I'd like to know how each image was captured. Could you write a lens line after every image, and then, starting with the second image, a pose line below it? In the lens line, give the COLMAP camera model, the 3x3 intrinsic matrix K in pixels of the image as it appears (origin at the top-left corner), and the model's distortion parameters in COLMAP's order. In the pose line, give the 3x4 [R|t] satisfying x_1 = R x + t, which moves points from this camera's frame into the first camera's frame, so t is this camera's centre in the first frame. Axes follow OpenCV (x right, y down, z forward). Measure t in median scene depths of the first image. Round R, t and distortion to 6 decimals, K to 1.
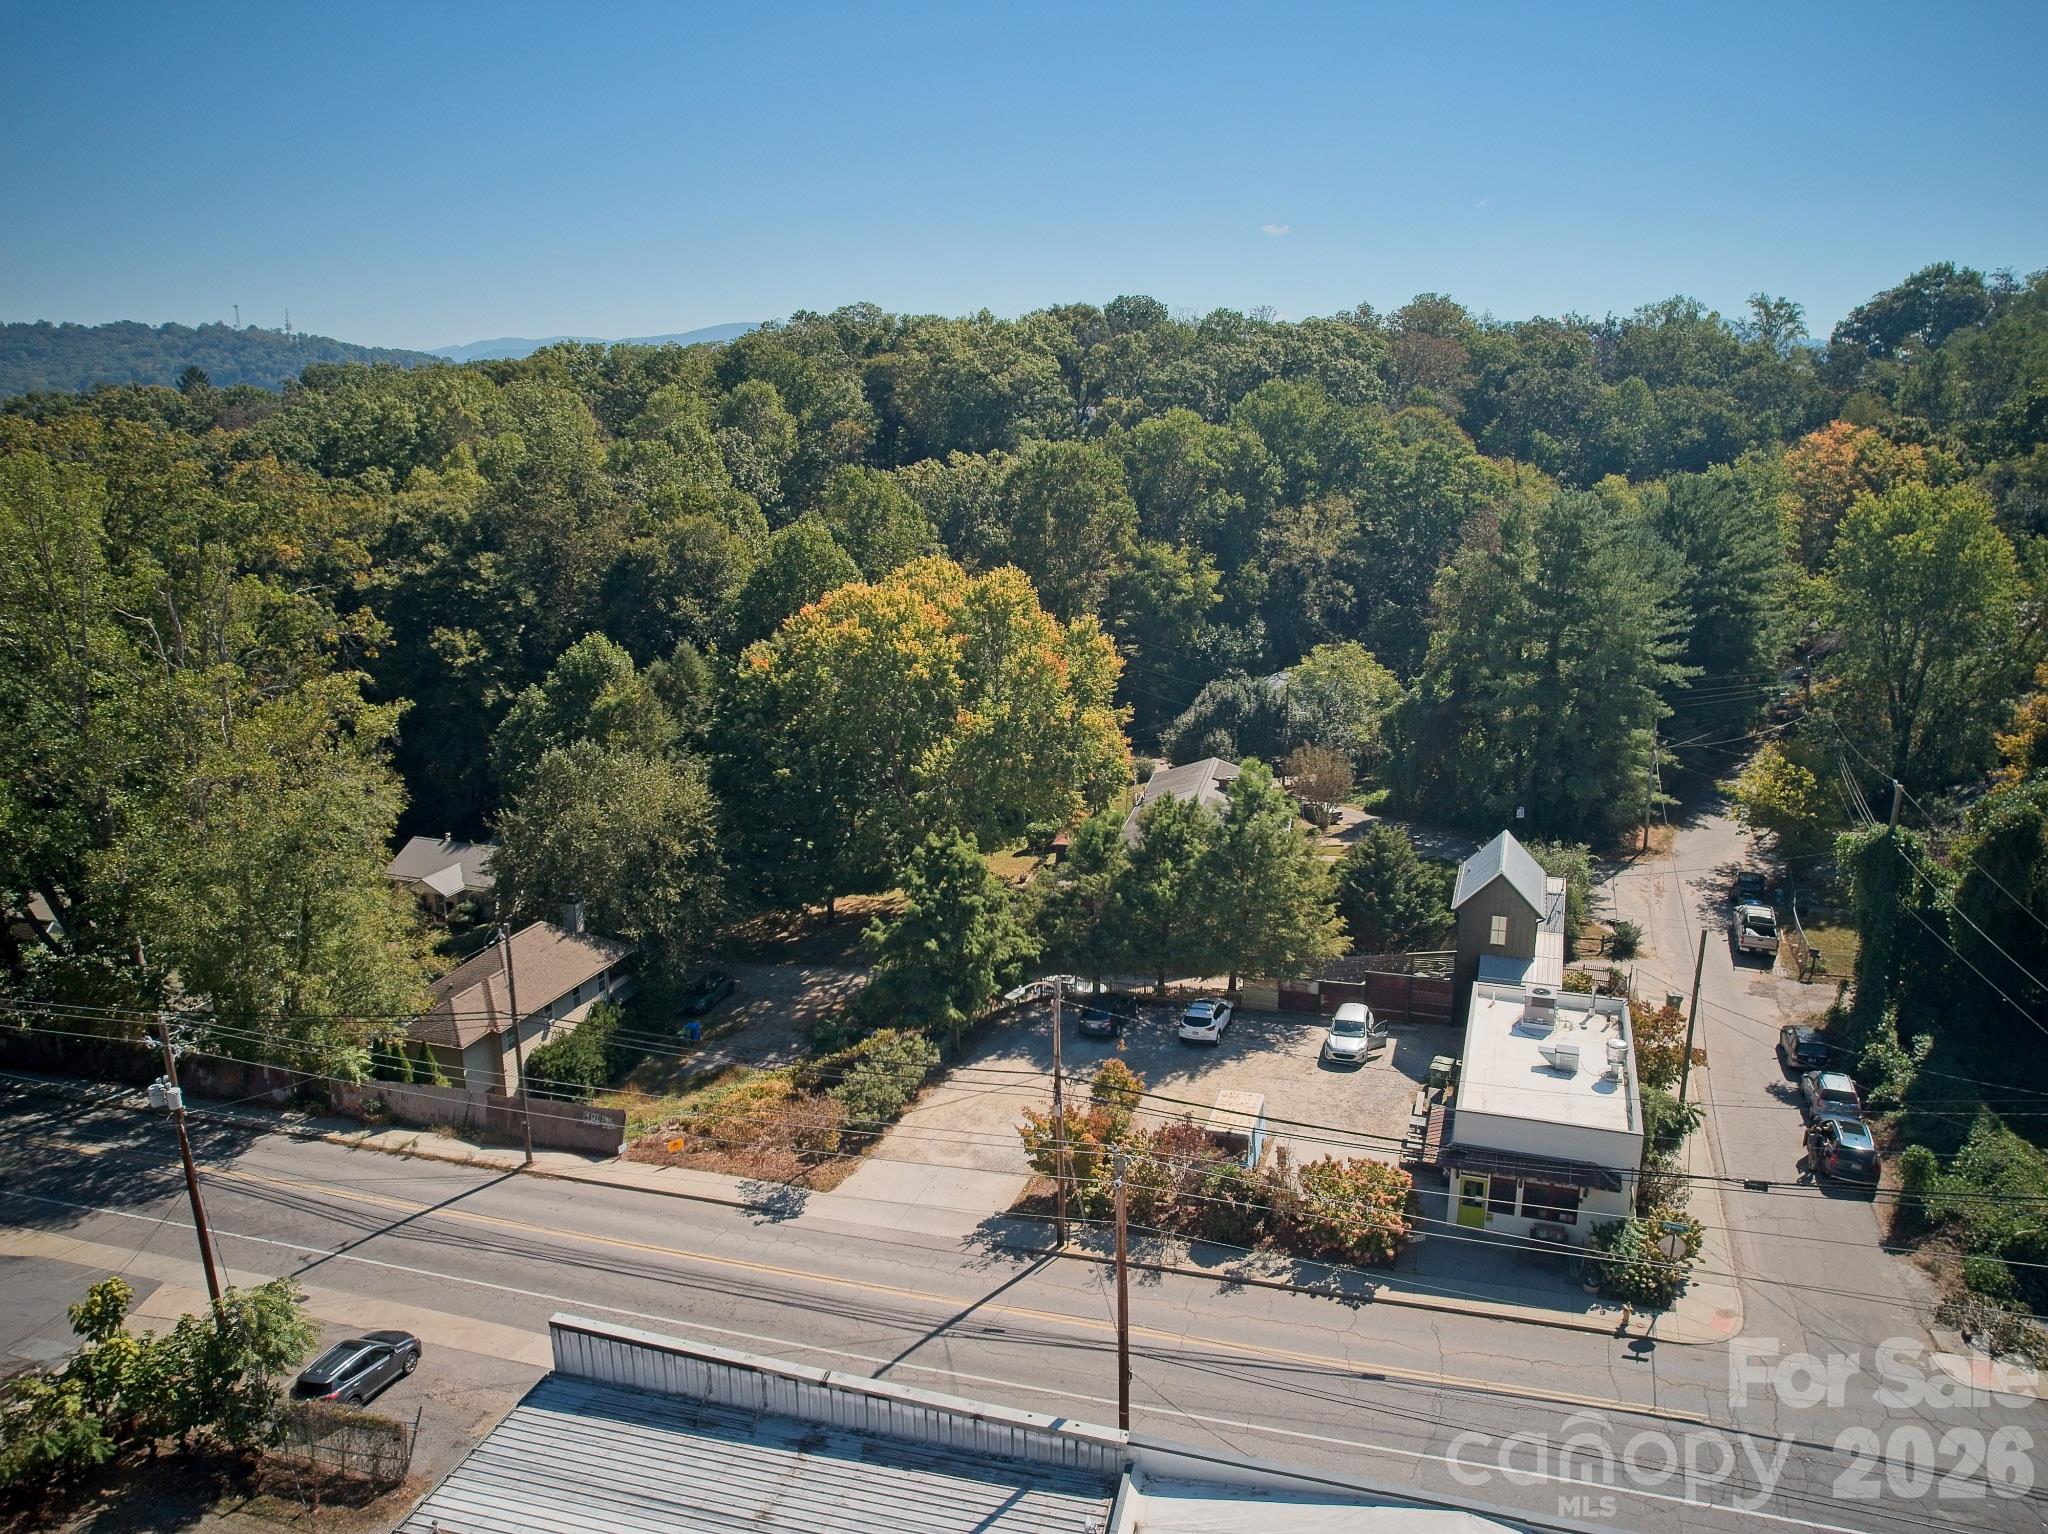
lens RADIAL K [[1477.5, 0, 1028.9], [0, 1477.5, 773.1], [0, 0, 1]] dist [-0.081959, 0.080196]
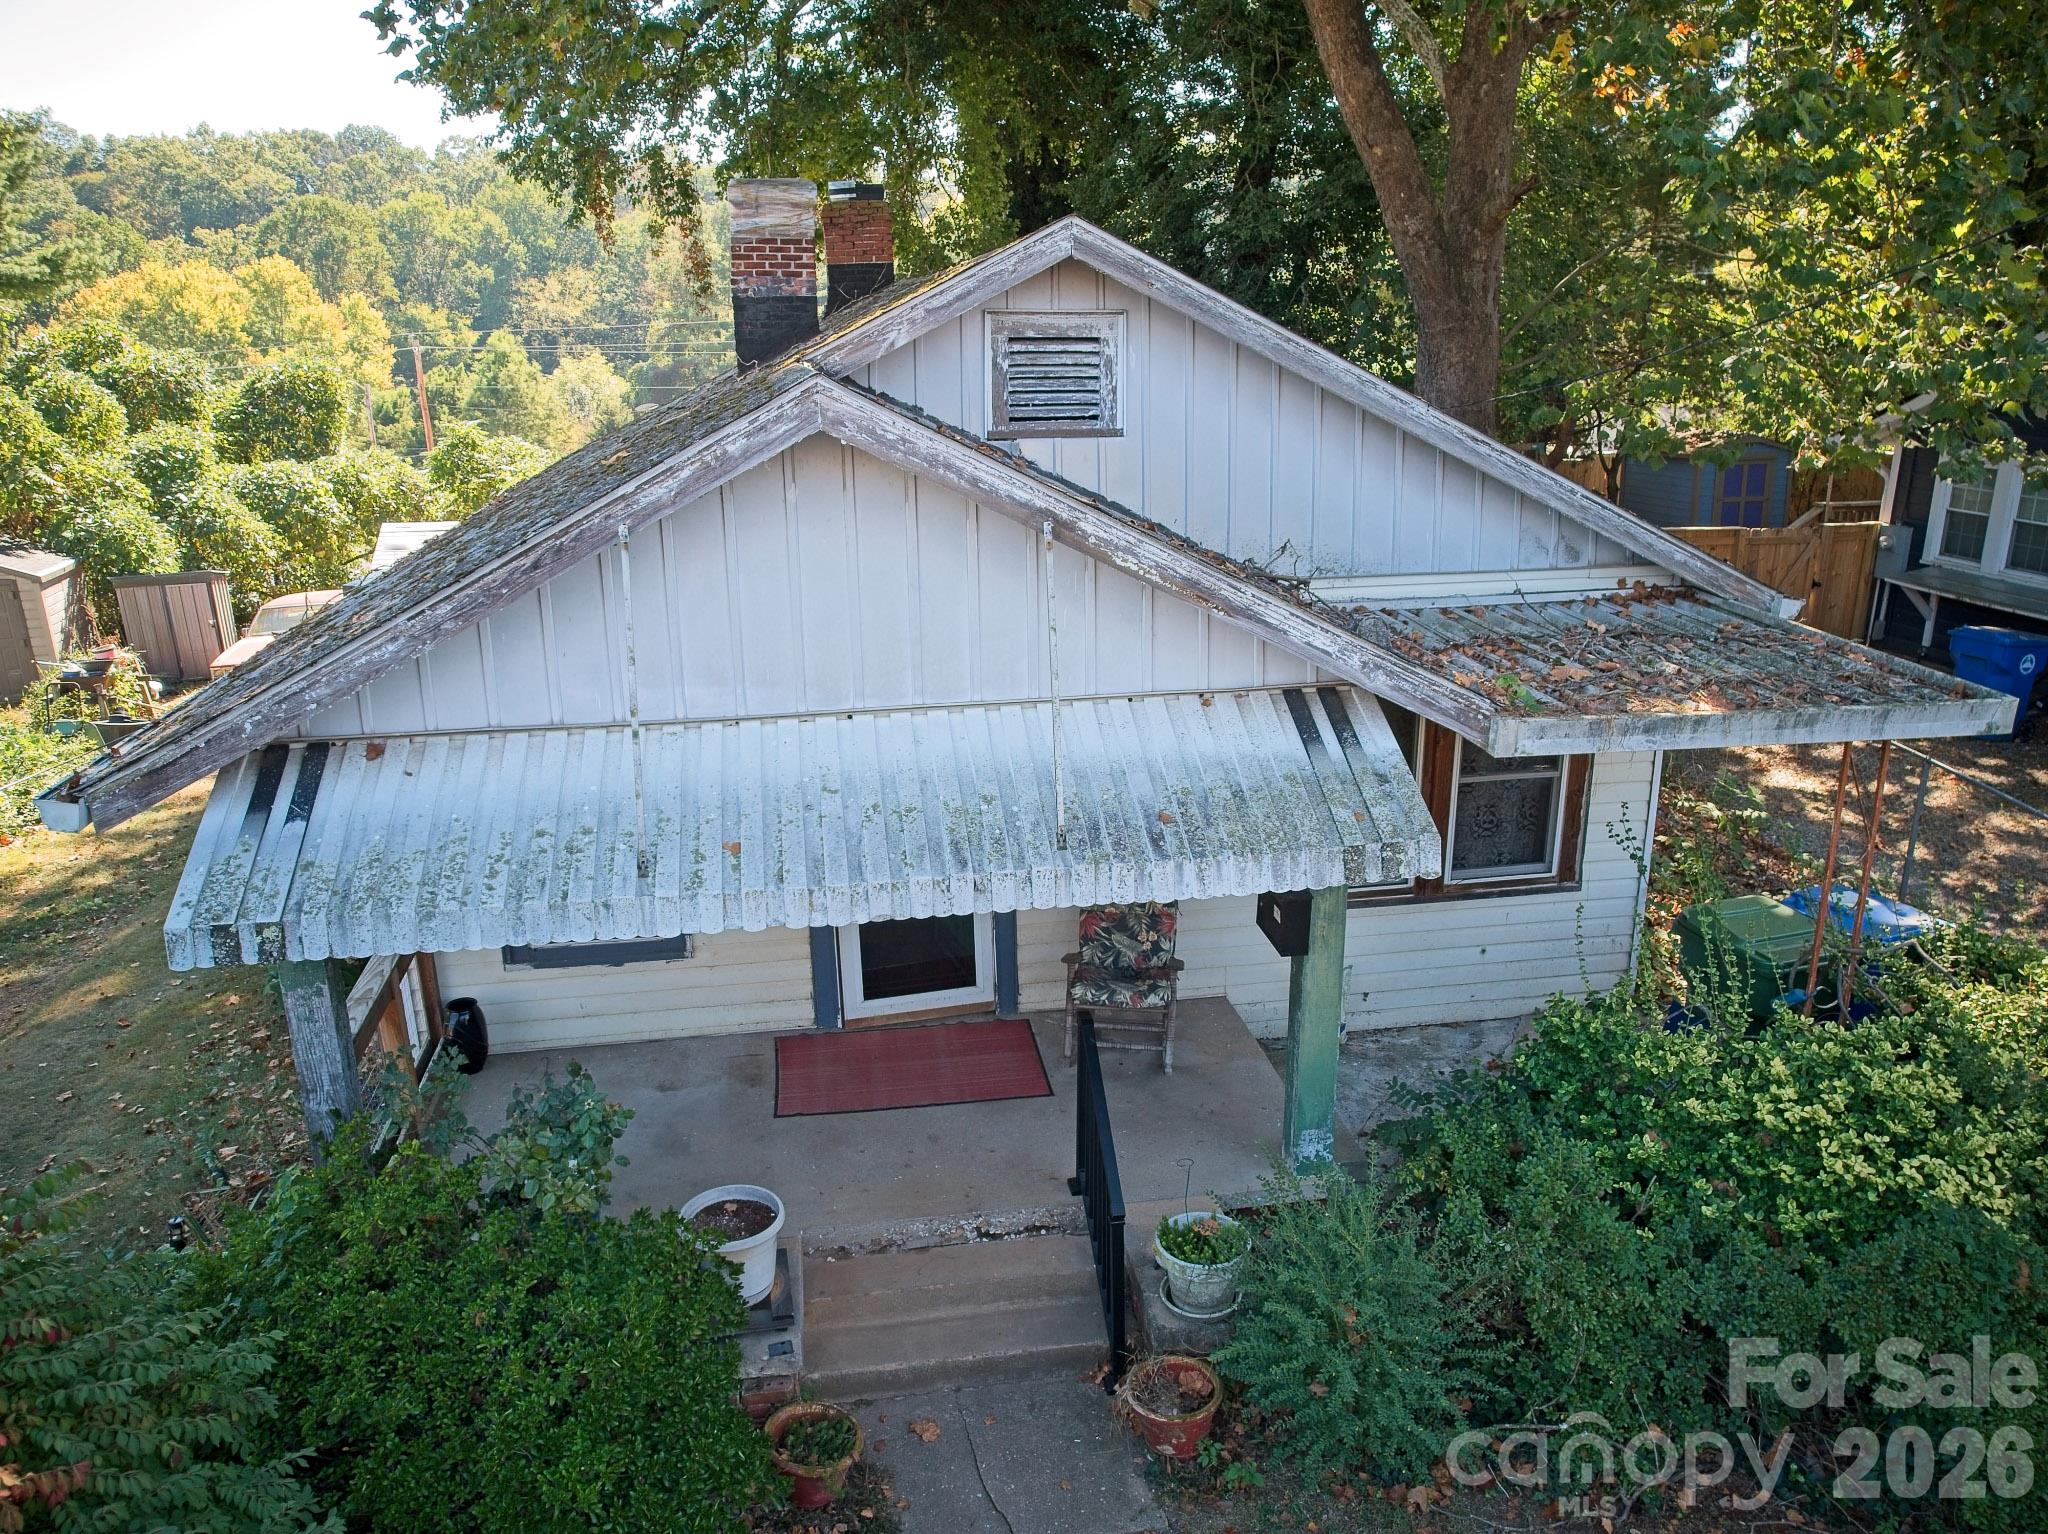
lens RADIAL K [[1477.5, 0, 1028.9], [0, 1477.5, 773.1], [0, 0, 1]] dist [-0.081959, 0.080196]
pose [[0.891621, -0.142034, 0.429927, -0.021378], [0.119949, 0.989695, 0.078201, 0.154731], [-0.436604, -0.018156, 0.899470, -0.192473]]
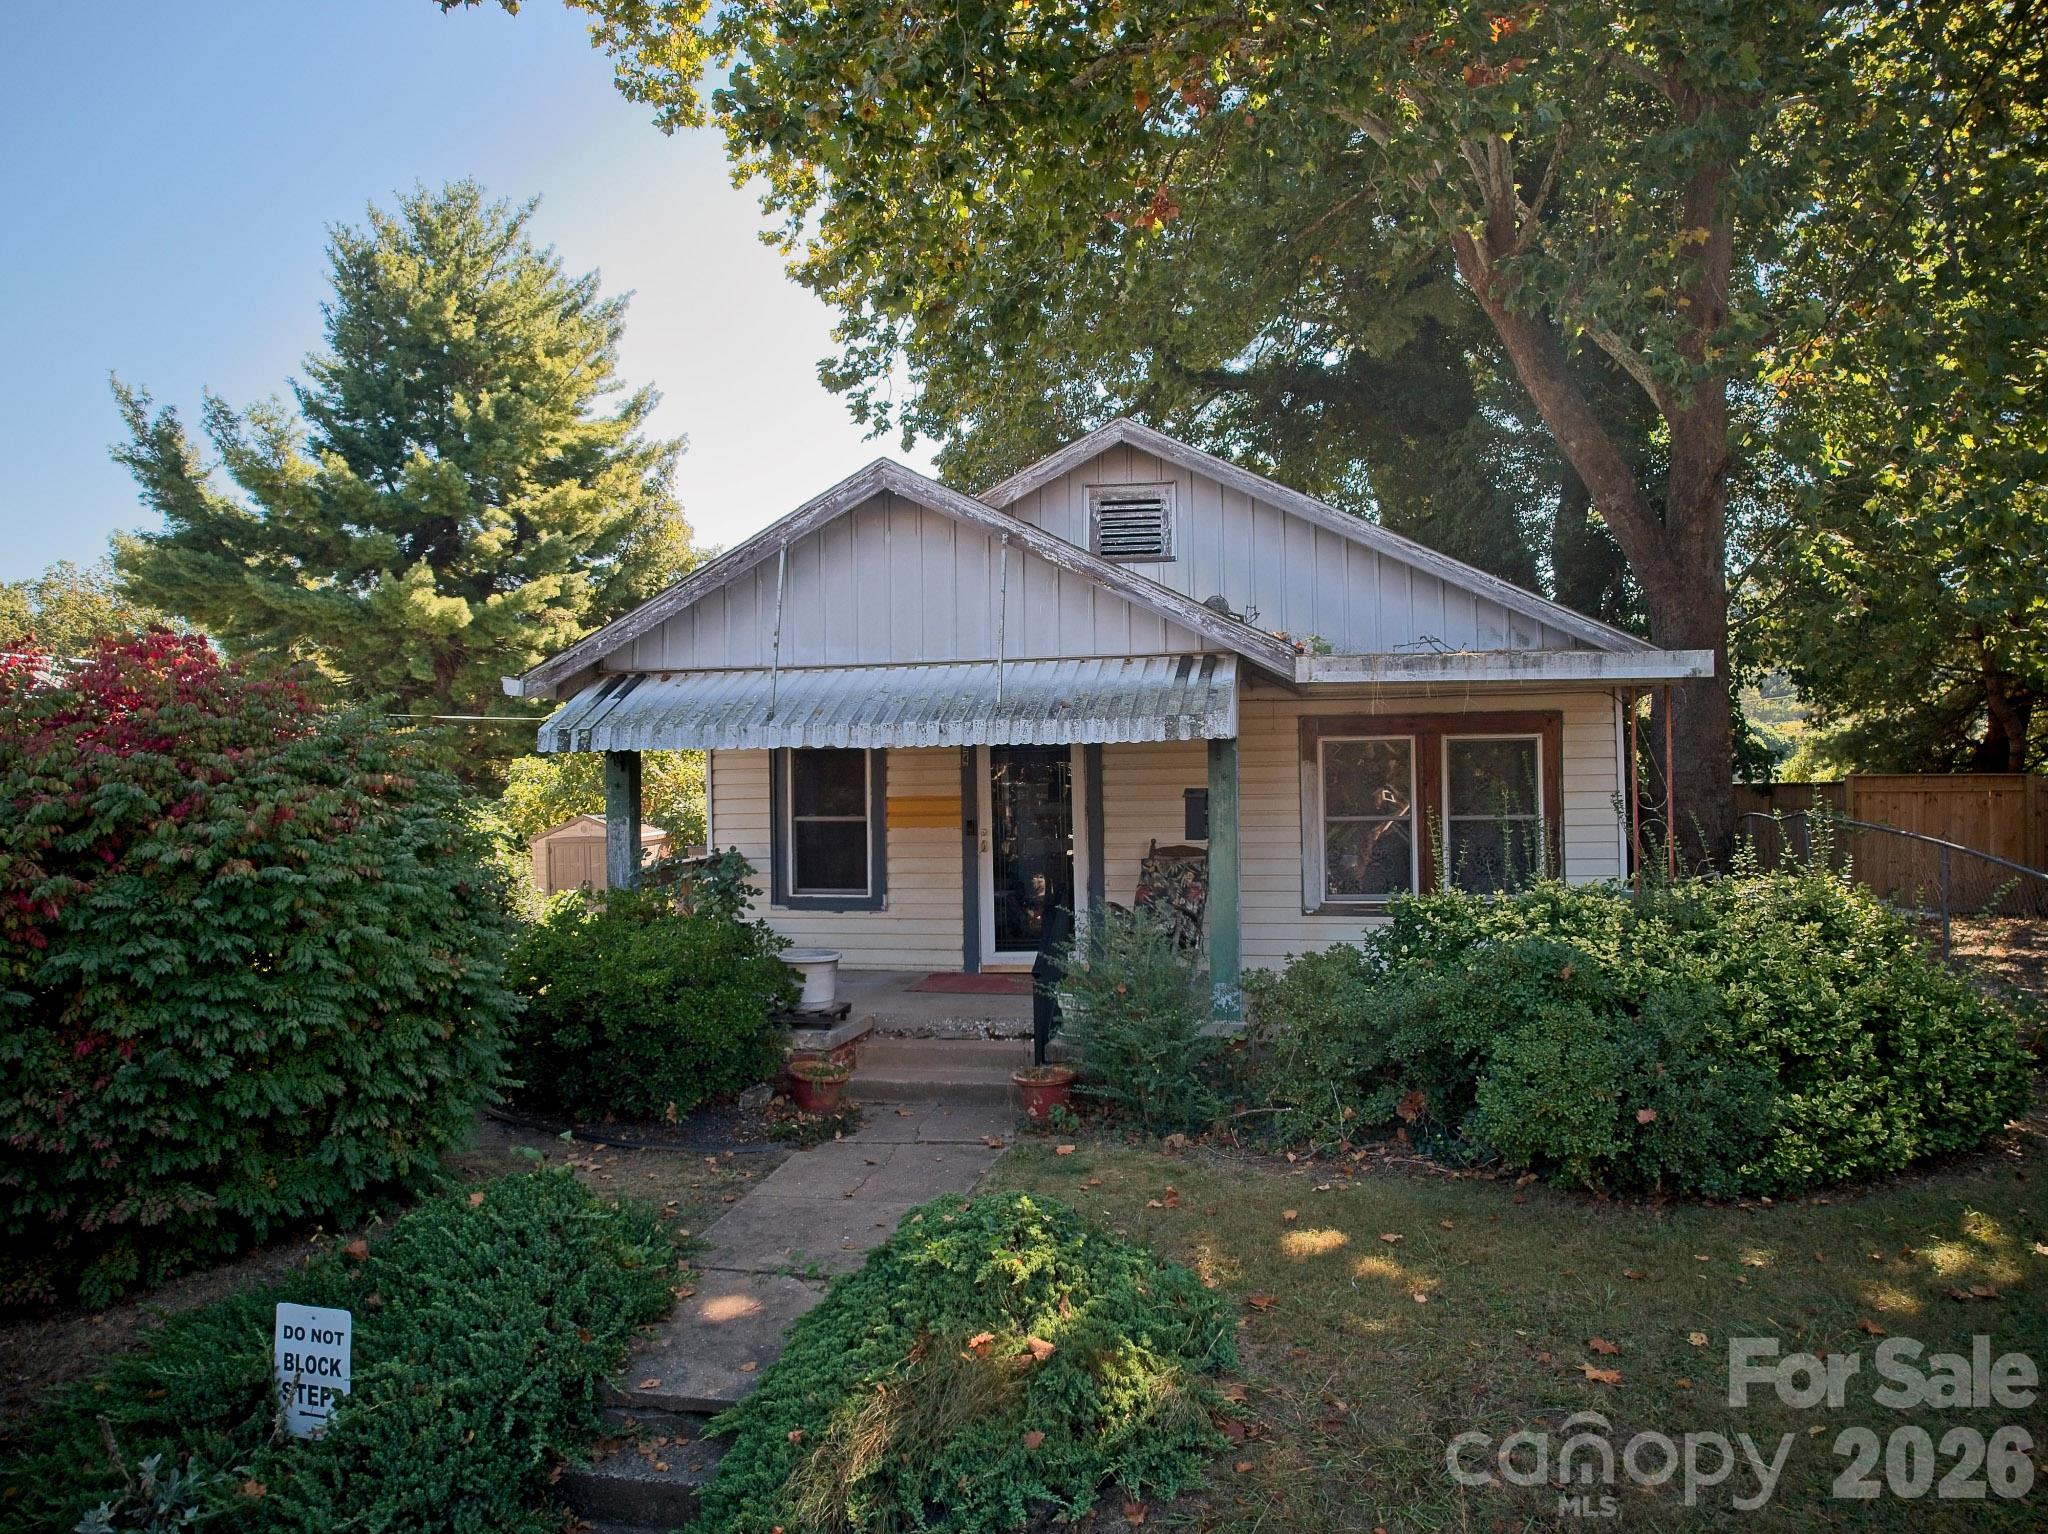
lens RADIAL K [[1477.5, 0, 1028.9], [0, 1477.5, 773.1], [0, 0, 1]] dist [-0.081959, 0.080196]
pose [[0.996043, -0.011228, 0.088162, -0.010088], [0.032540, 0.969179, -0.244200, 0.175487], [-0.082703, 0.246103, 0.965709, -0.217107]]
